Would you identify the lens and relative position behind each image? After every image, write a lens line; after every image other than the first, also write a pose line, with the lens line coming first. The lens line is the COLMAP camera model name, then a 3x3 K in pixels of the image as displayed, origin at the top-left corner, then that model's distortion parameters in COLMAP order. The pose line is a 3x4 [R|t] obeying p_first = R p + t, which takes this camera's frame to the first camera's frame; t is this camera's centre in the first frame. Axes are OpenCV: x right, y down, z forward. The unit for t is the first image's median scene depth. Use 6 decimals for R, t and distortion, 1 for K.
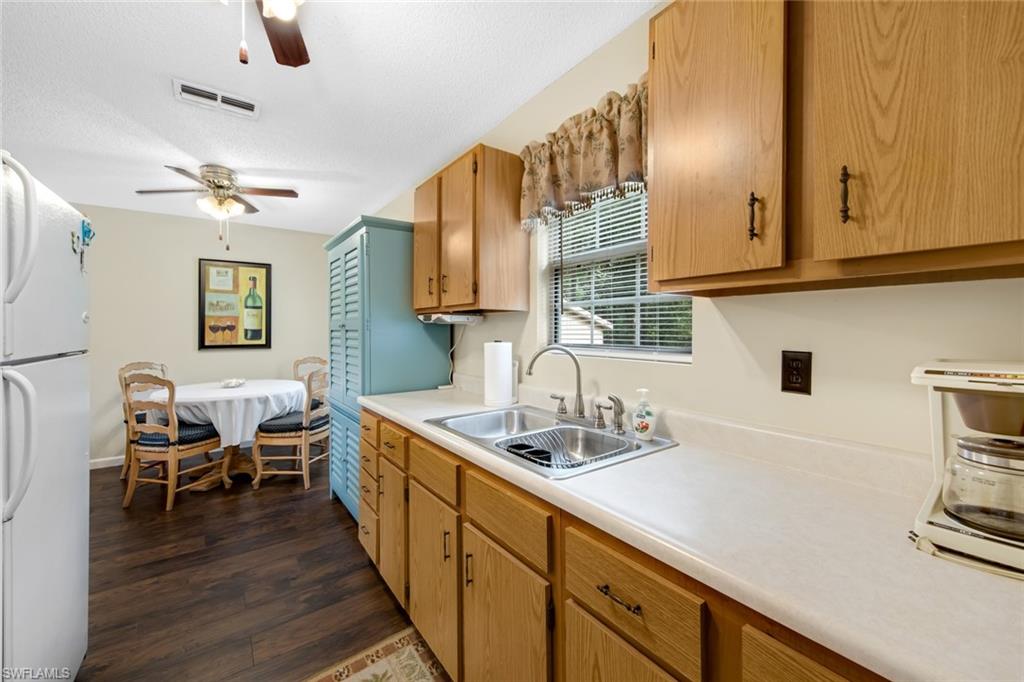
lens RADIAL K [[414.5, 0, 510.5], [0, 414.5, 327.7], [0, 0, 1]] dist [0.019933, -0.003068]
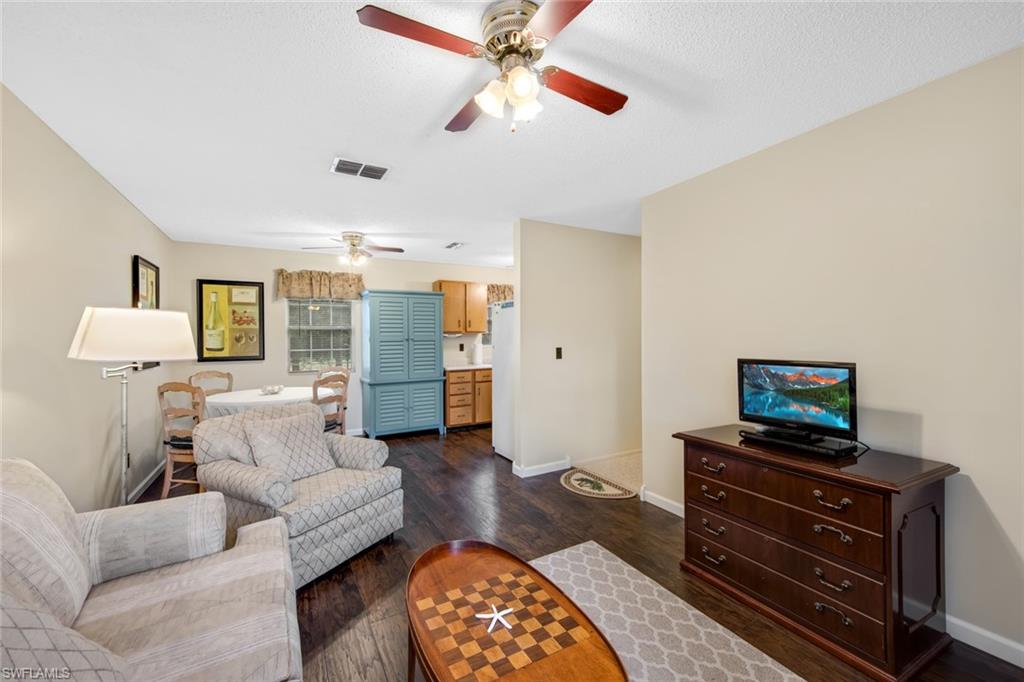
lens RADIAL K [[414.5, 0, 516.5], [0, 414.5, 338.5], [0, 0, 1]] dist [0.019933, -0.003068]
pose [[0.087694, -0.003366, 0.996142, -2.374870], [0.003996, 0.999987, 0.003027, -0.009356], [-0.996139, 0.003715, 0.087706, 0.338550]]
